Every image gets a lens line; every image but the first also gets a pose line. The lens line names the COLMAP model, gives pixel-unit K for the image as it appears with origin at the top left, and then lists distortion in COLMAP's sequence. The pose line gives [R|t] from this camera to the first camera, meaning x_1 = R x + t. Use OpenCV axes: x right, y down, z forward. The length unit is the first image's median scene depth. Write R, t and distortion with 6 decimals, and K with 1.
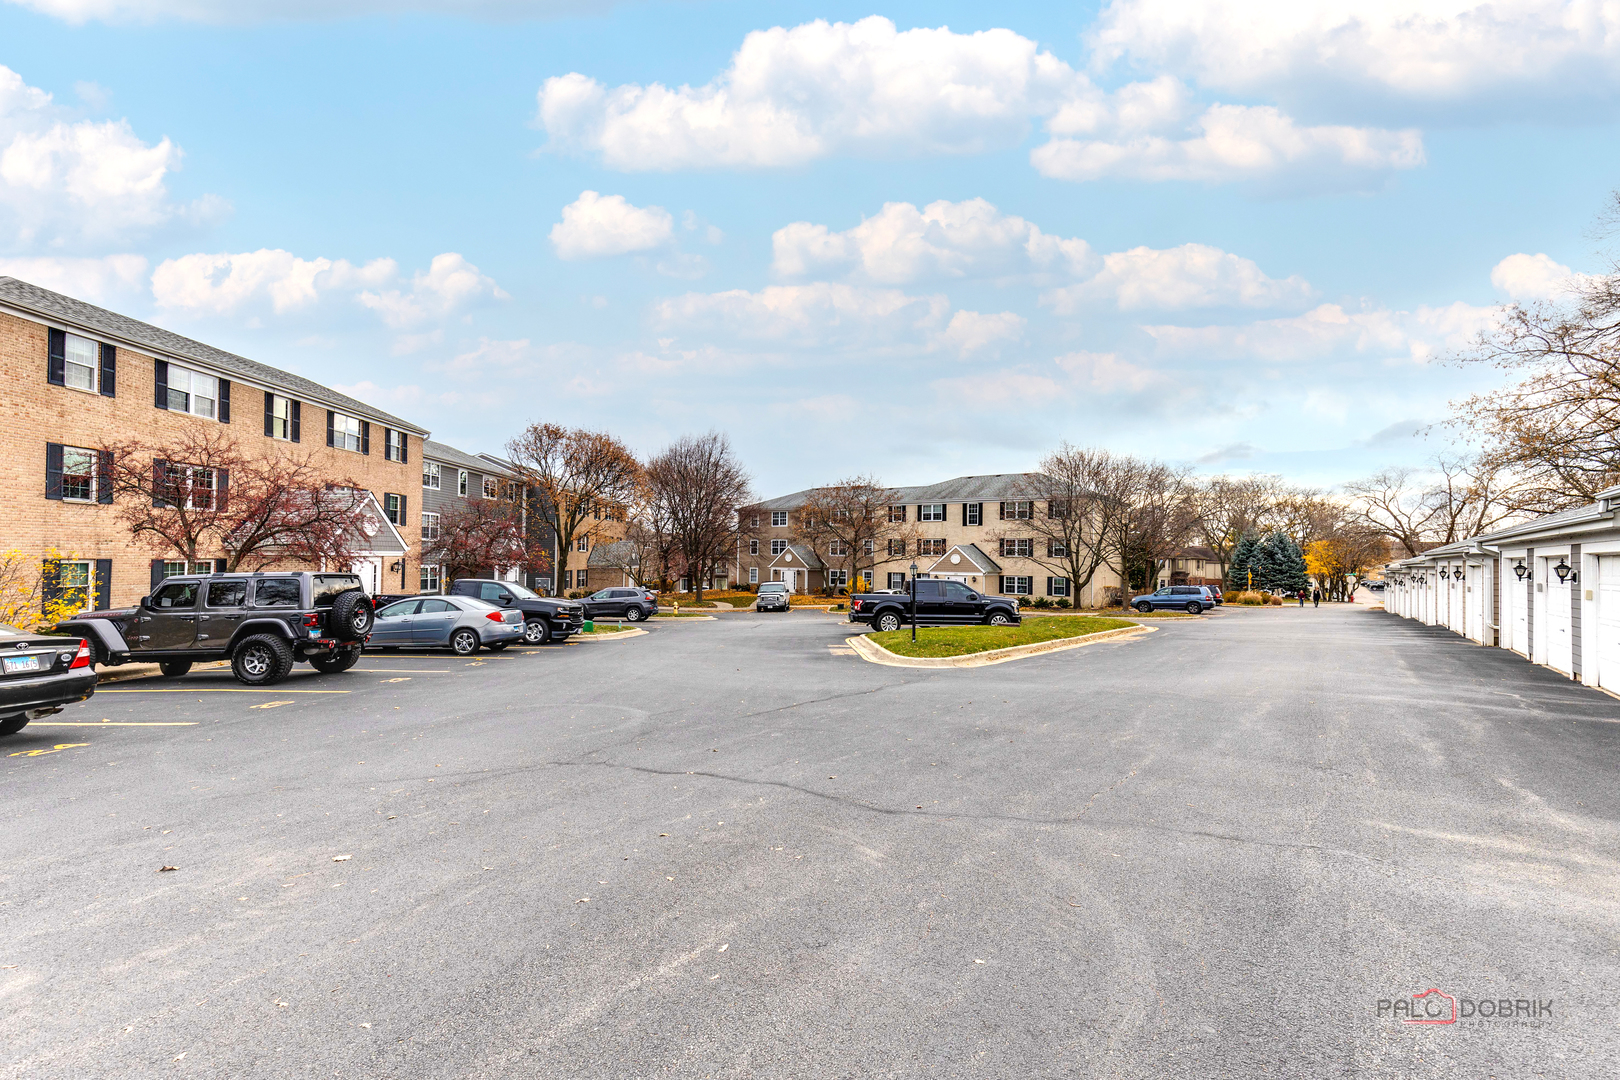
lens RADIAL K [[735.9, 0, 810.0], [0, 735.9, 540.0], [0, 0, 1]] dist [0.000348, 0.000047]
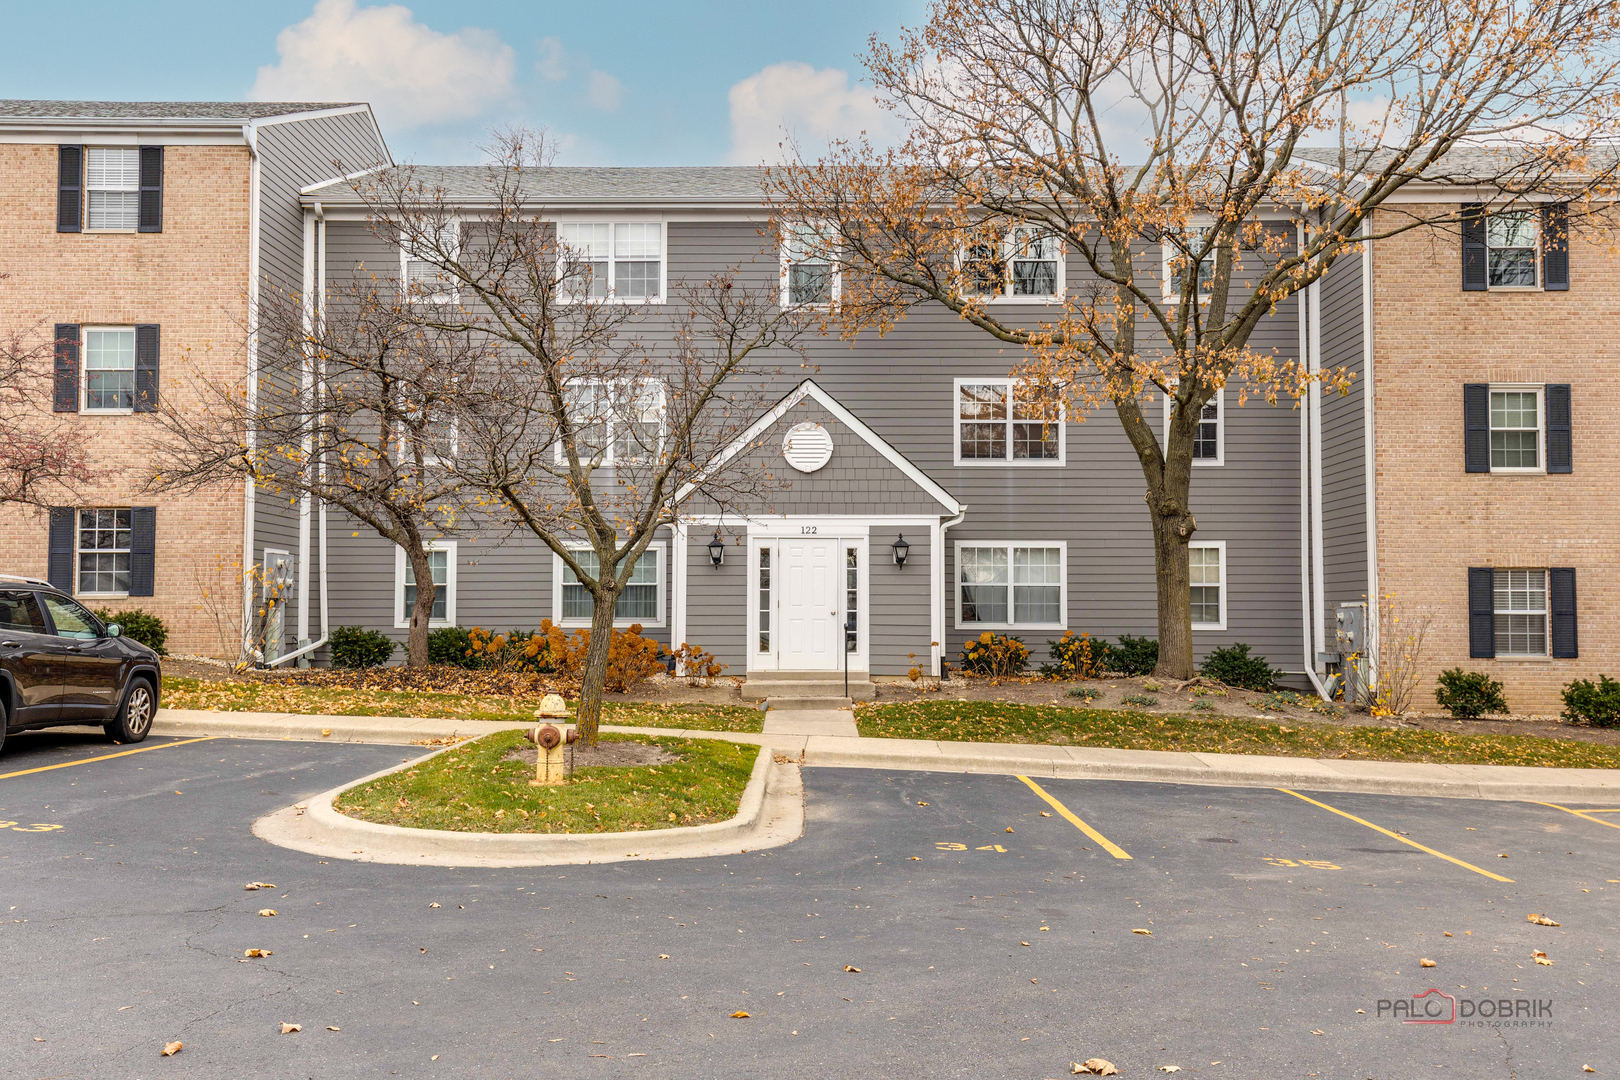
lens RADIAL K [[1239.2, 0, 810.0], [0, 1239.2, 540.0], [0, 0, 1]] dist [0.000318, -0.139068]
pose [[0.060023, 0.001316, -0.998196, 0.042076], [-0.010621, 0.999943, 0.000679, 0.041187], [0.998141, 0.010561, 0.060033, 1.431414]]
